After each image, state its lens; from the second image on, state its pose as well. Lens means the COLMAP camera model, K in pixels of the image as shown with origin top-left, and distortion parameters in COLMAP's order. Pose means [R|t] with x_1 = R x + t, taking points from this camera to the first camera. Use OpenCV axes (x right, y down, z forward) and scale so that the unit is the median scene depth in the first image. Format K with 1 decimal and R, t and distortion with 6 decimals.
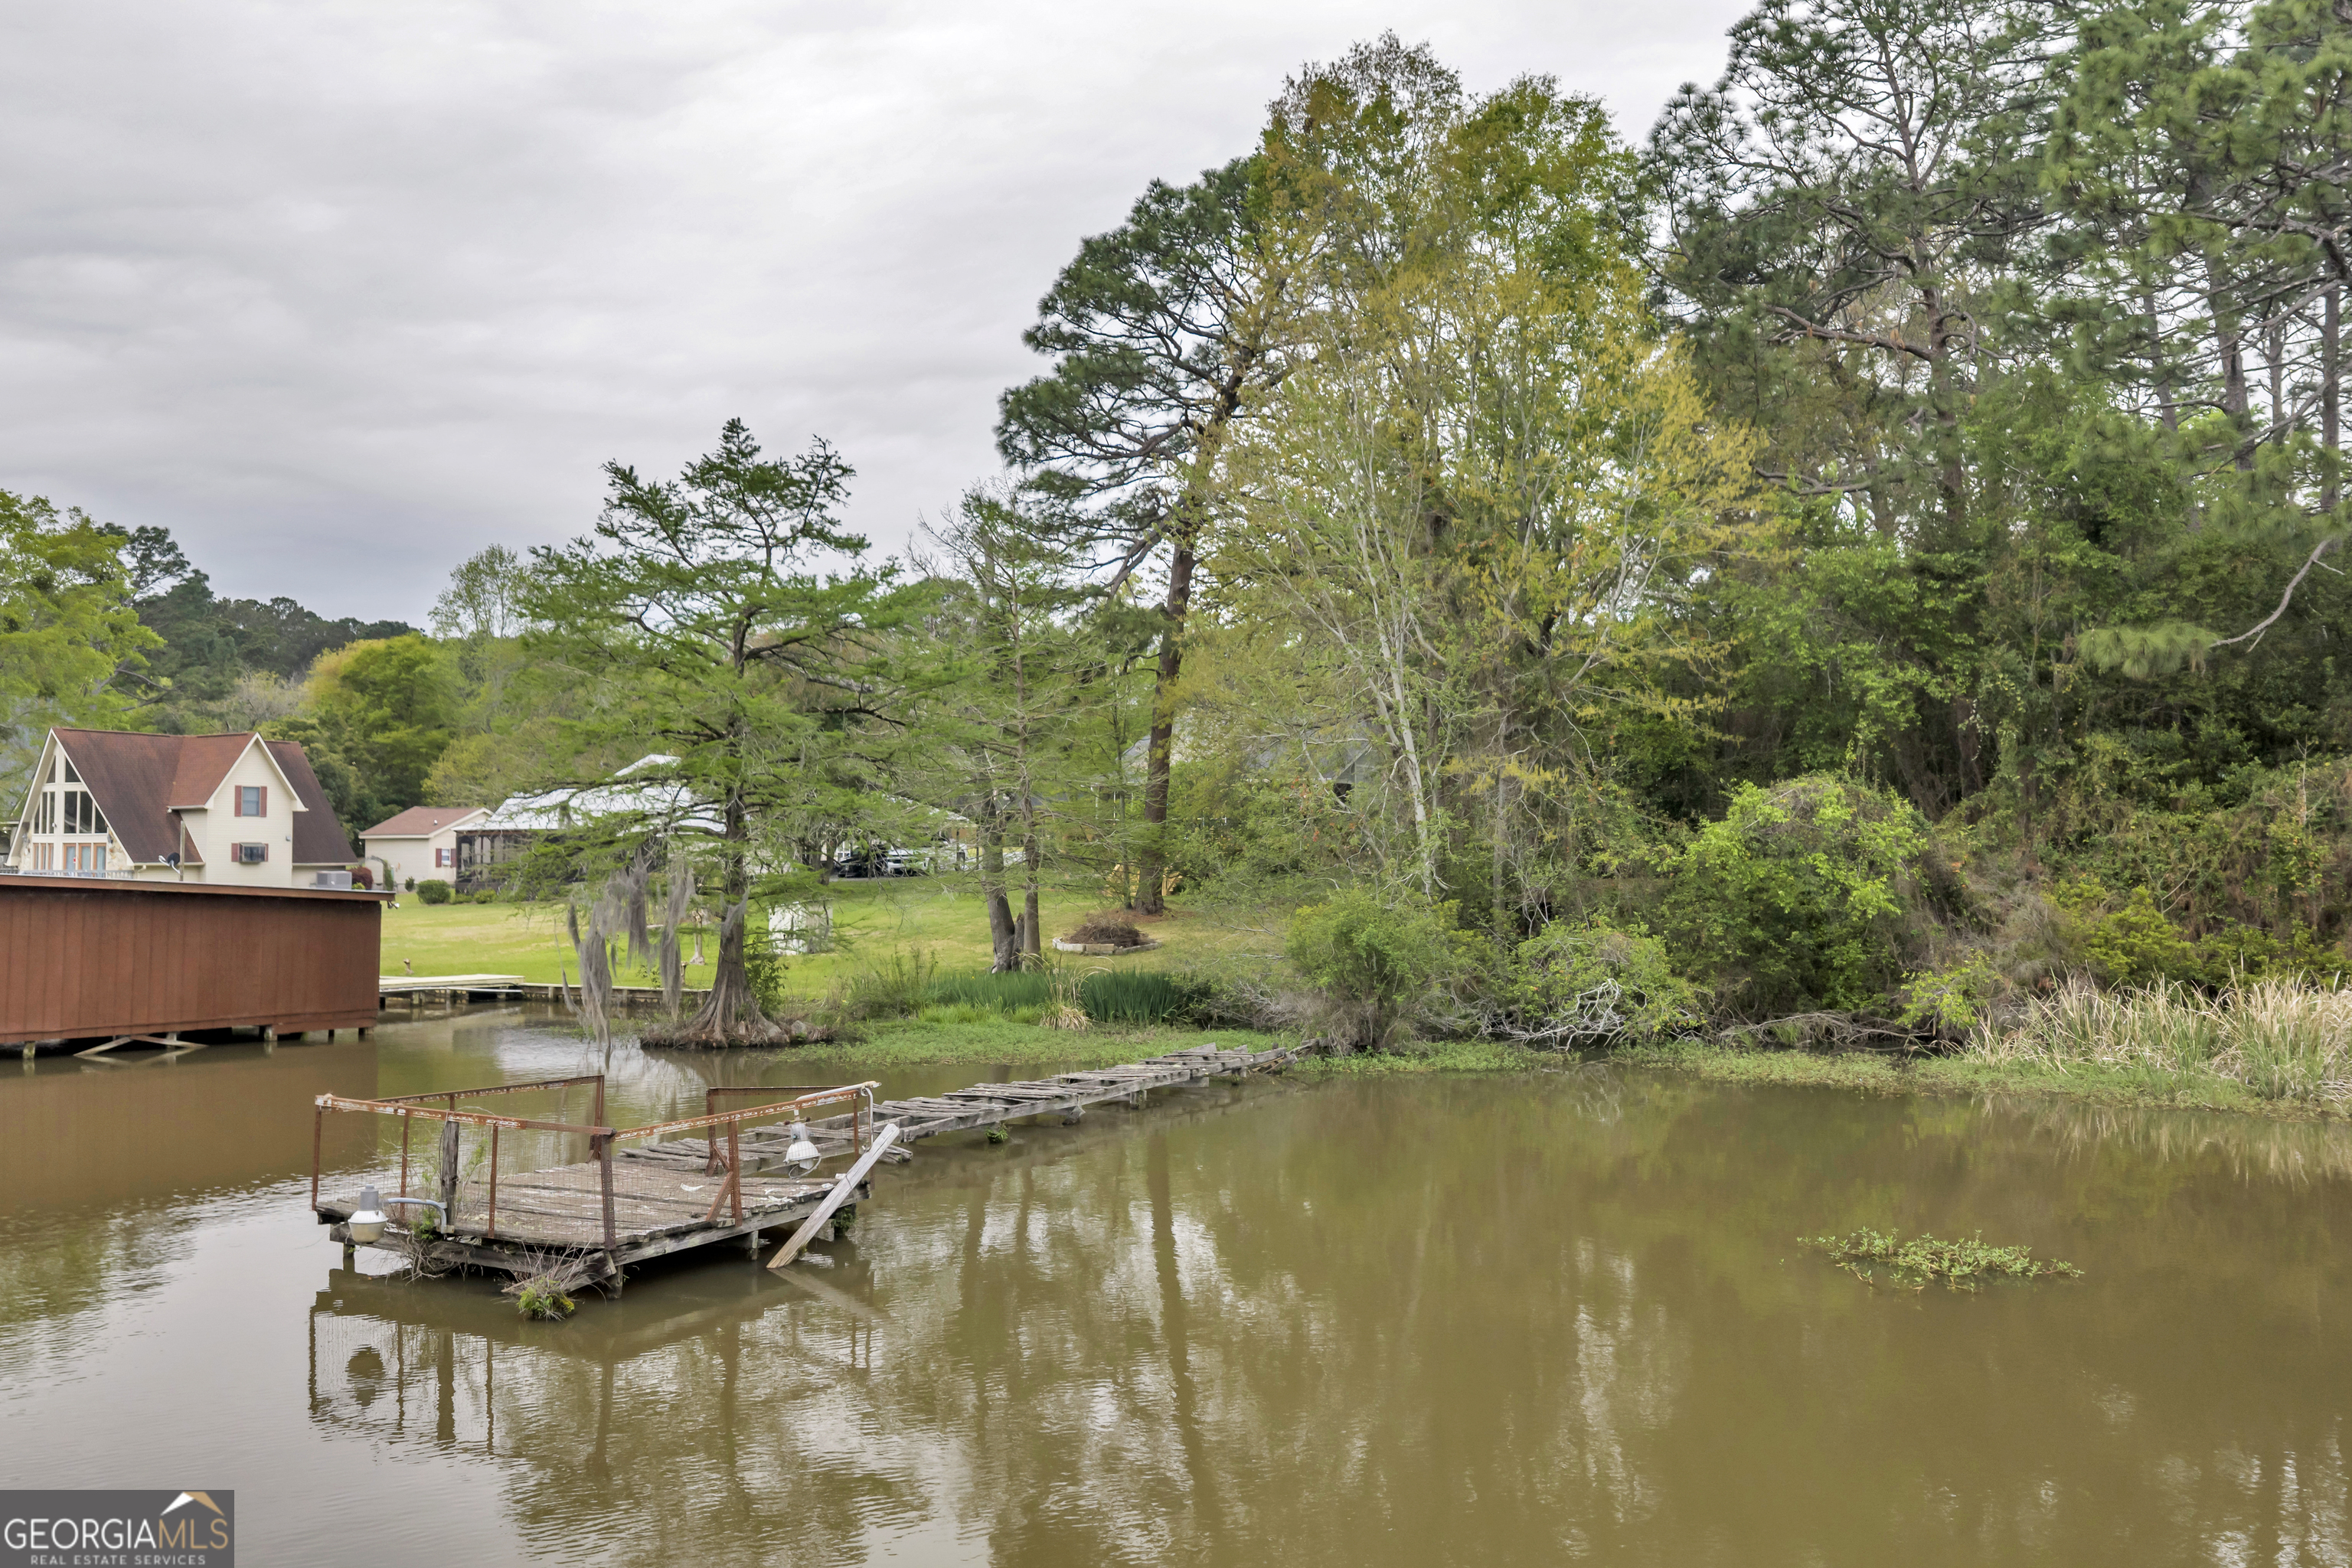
lens RADIAL K [[1925.5, 0, 1176.0], [0, 1925.5, 784.0], [0, 0, 1]] dist [0.033790, -0.053845]
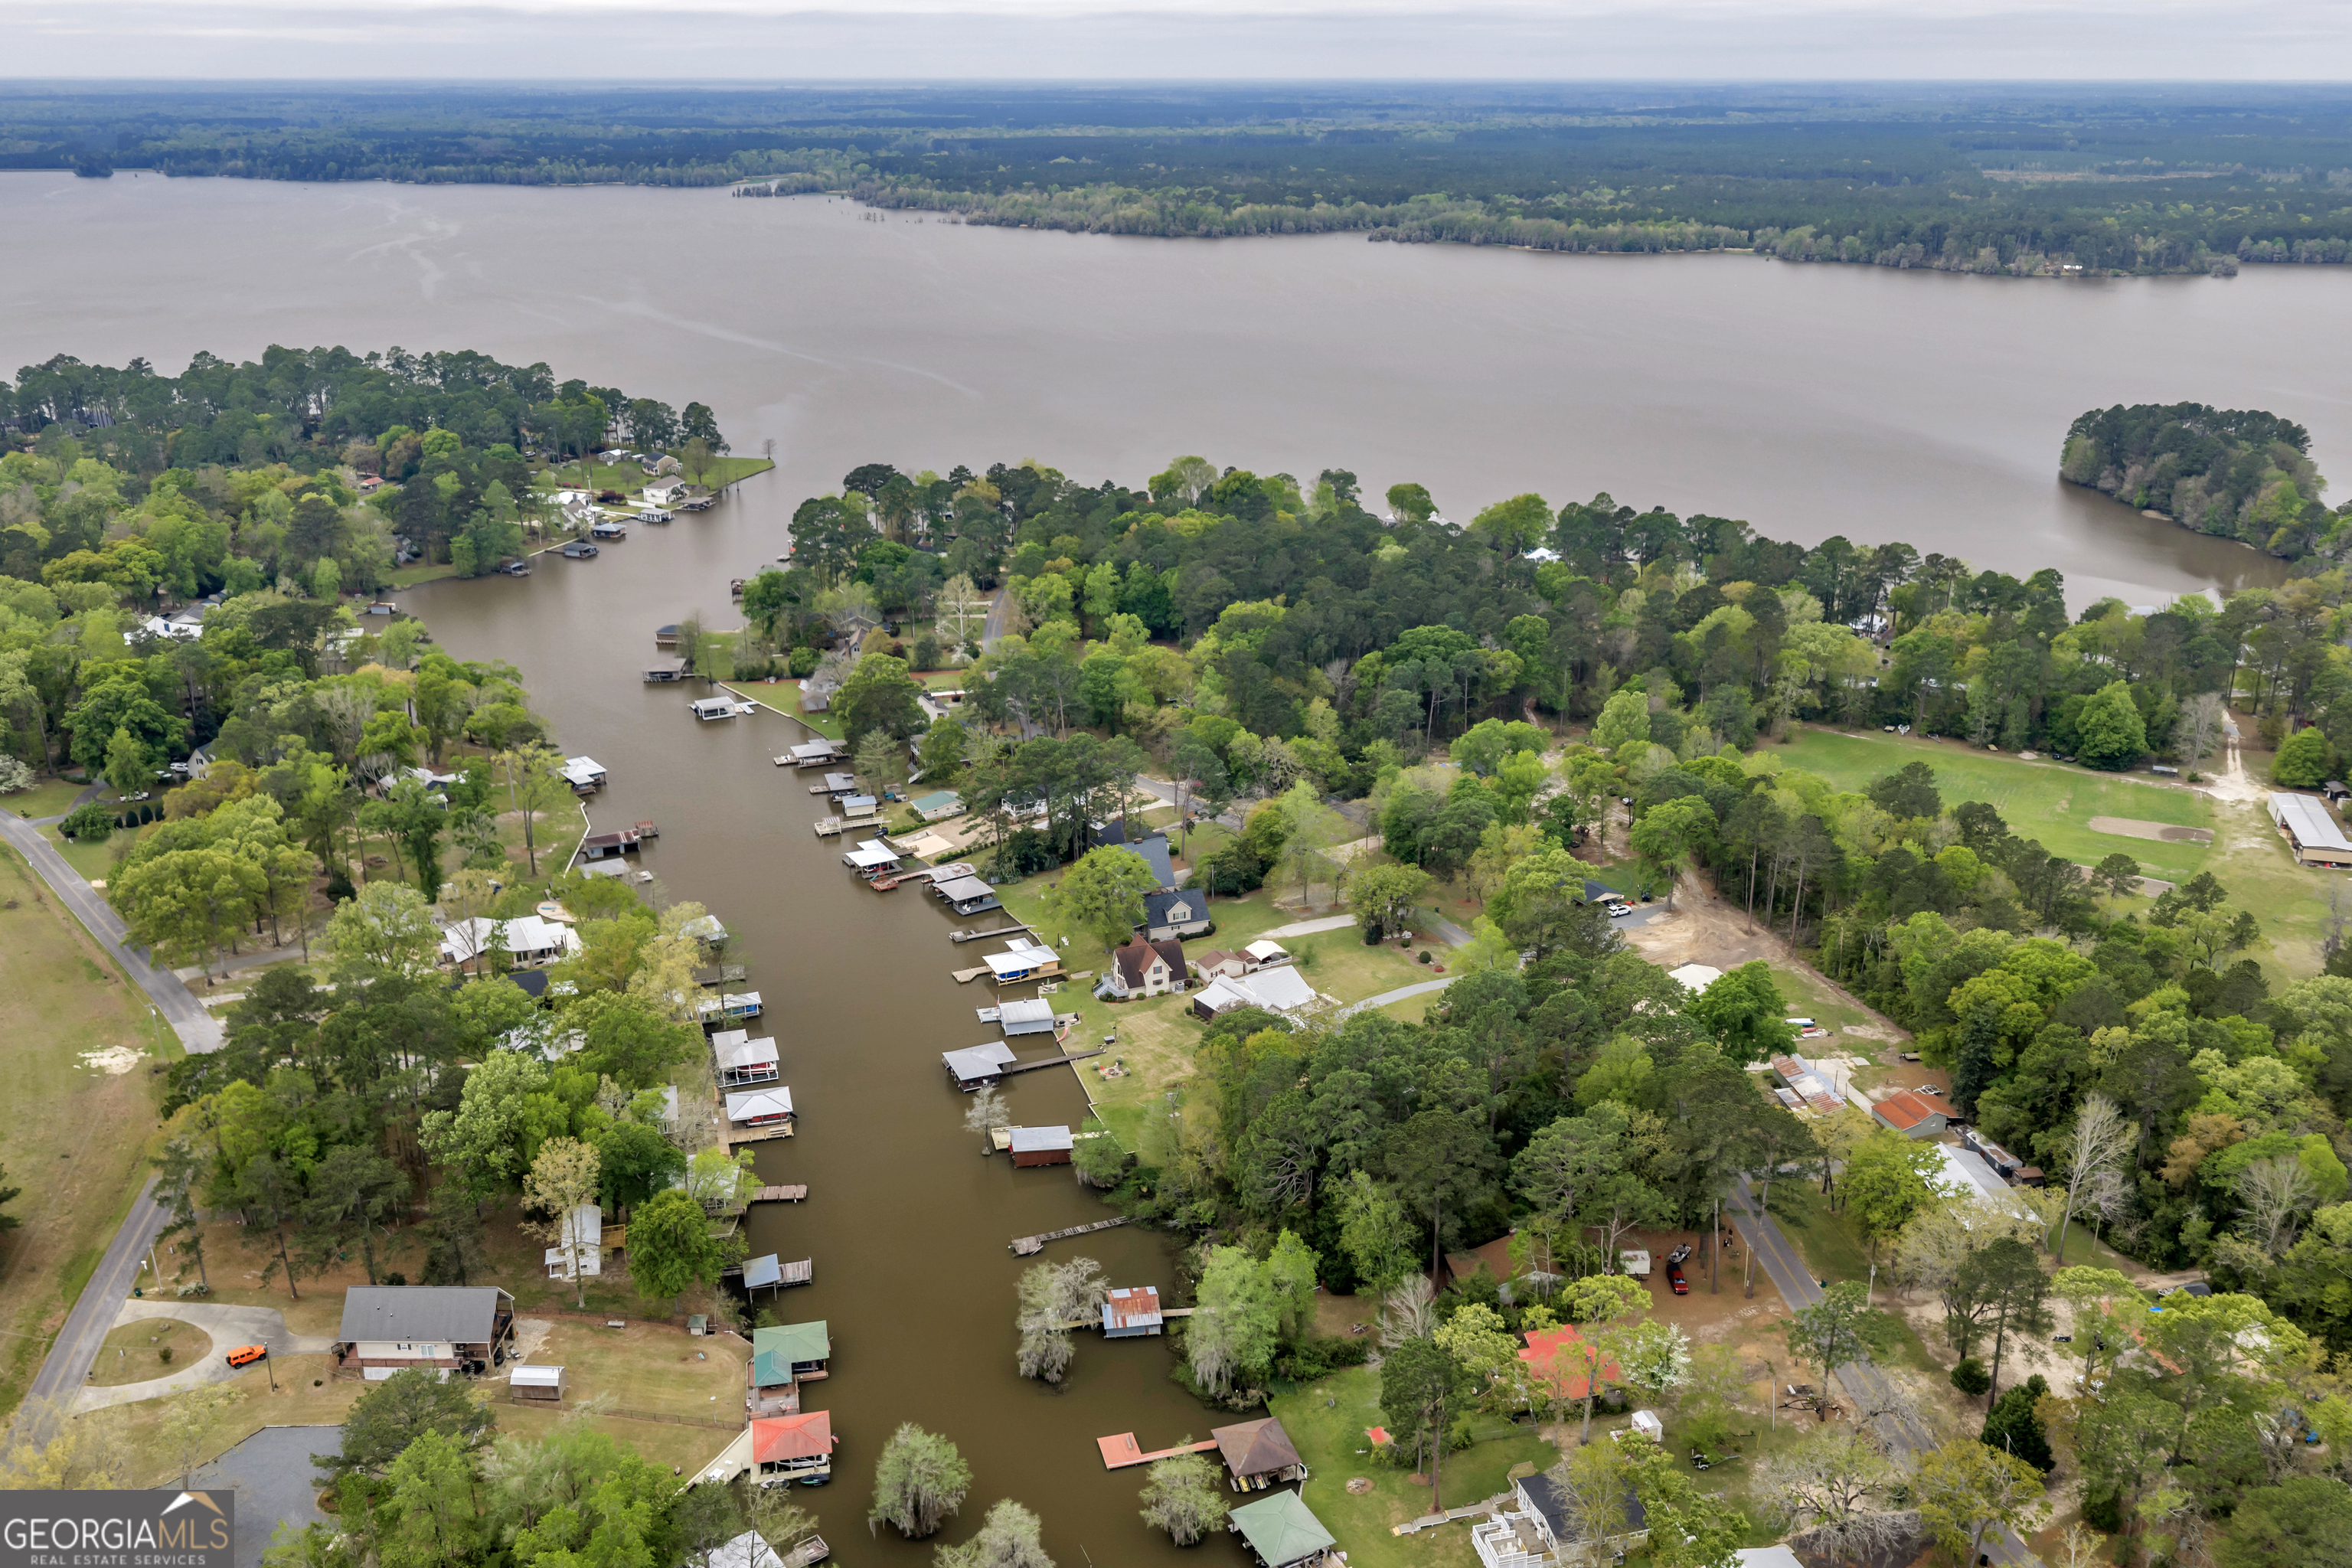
lens RADIAL K [[1925.5, 0, 1176.0], [0, 1925.5, 784.0], [0, 0, 1]] dist [0.033790, -0.053845]
pose [[0.762400, 0.220835, -0.608258, 1.867325], [0.020762, 0.931135, 0.364083, -1.790836], [0.646773, -0.290205, 0.705313, -1.638917]]
